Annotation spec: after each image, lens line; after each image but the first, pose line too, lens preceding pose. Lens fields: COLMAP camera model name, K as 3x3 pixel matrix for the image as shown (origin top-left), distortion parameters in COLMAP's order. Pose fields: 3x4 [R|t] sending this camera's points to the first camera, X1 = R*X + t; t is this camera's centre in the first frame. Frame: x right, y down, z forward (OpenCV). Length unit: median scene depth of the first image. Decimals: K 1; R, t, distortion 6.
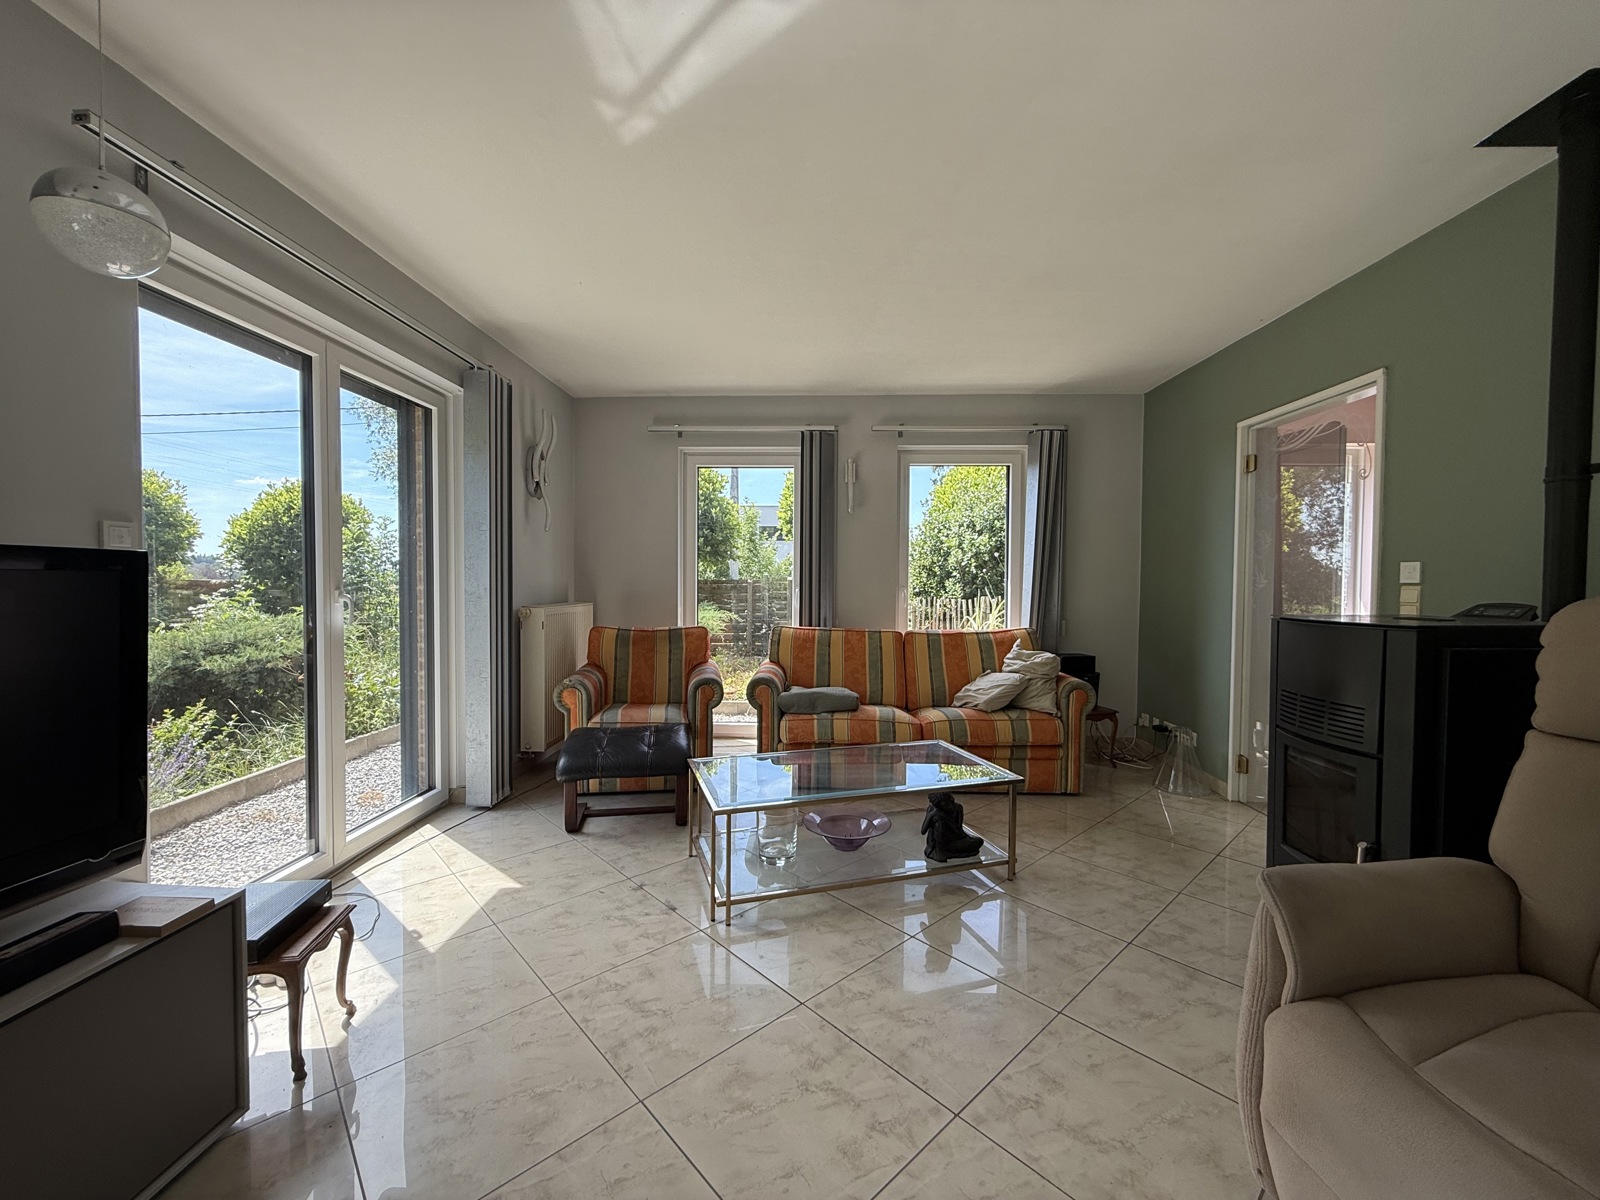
lens RADIAL K [[638.1, 0, 798.8], [0, 638.1, 595.4], [0, 0, 1]] dist [-0.000366, 0.000235]
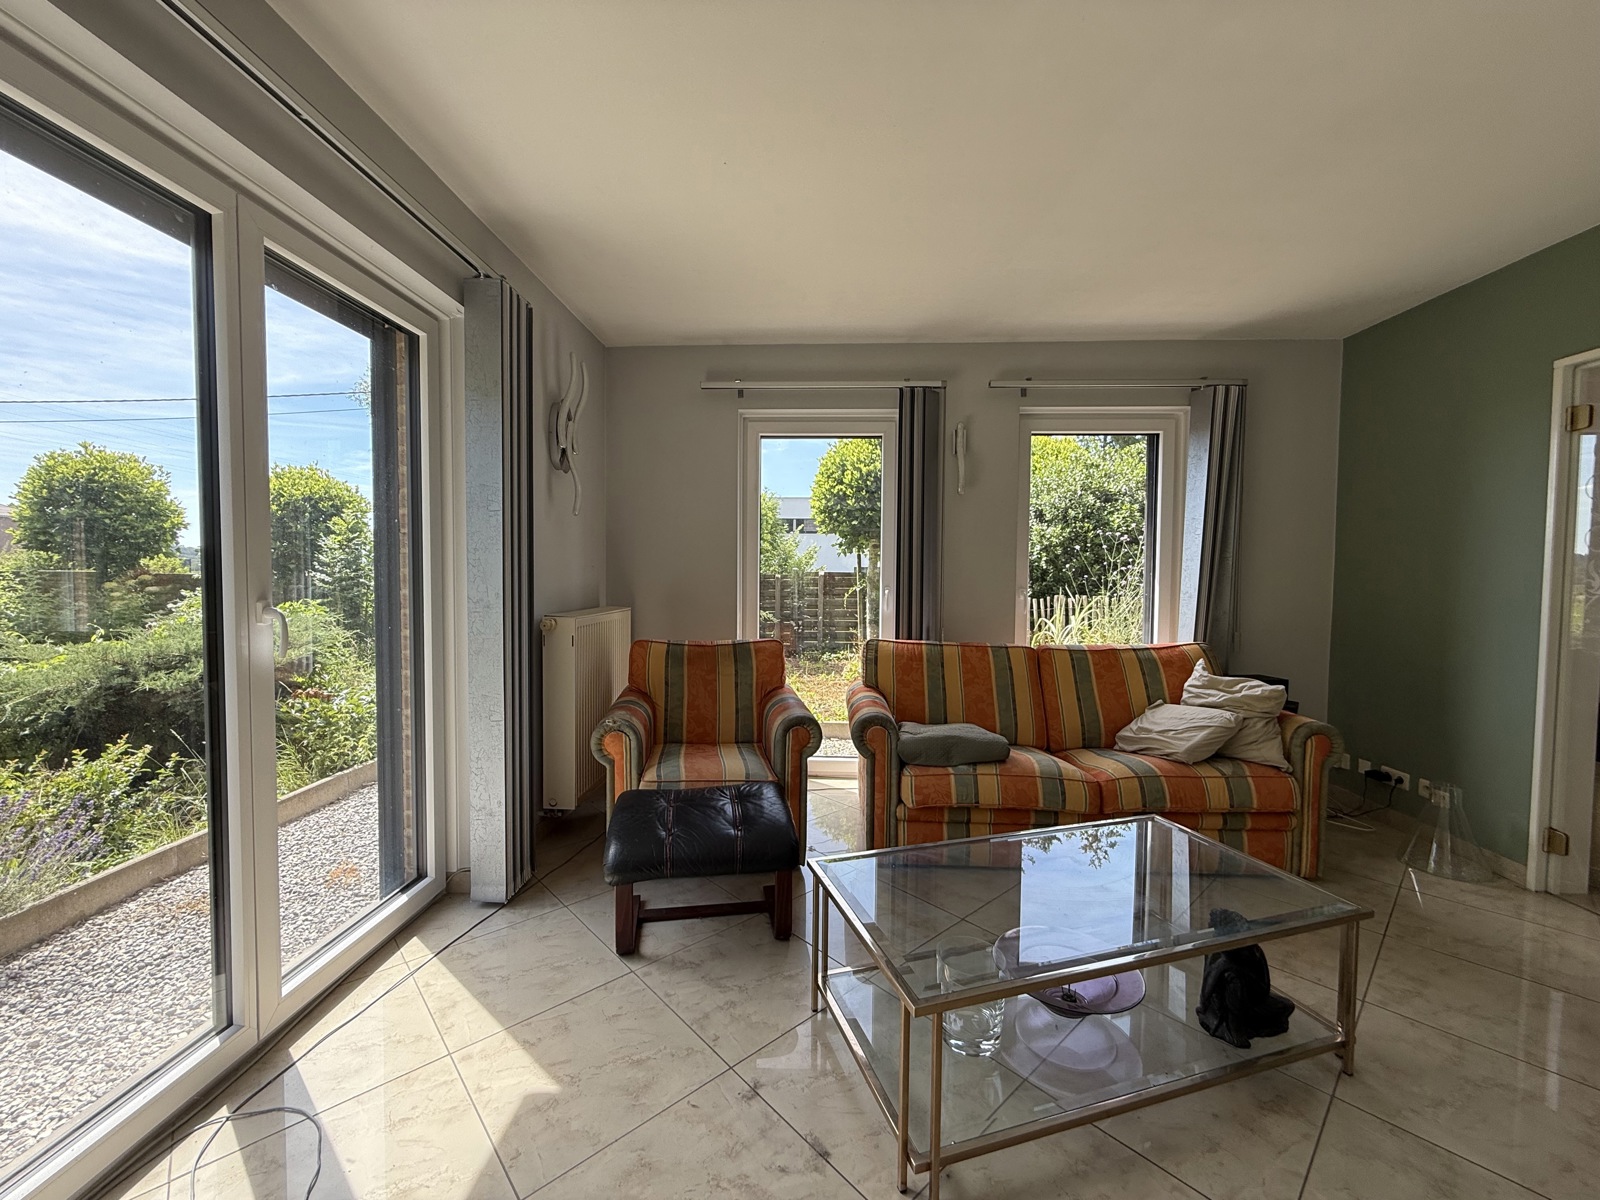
lens RADIAL K [[638.1, 0, 798.8], [0, 638.1, 595.4], [0, 0, 1]] dist [-0.000366, 0.000235]
pose [[0.999968, 0.002031, -0.007721, -0.138961], [-0.001950, 0.999943, 0.010527, -0.015375], [0.007742, -0.010512, 0.999915, 0.272392]]
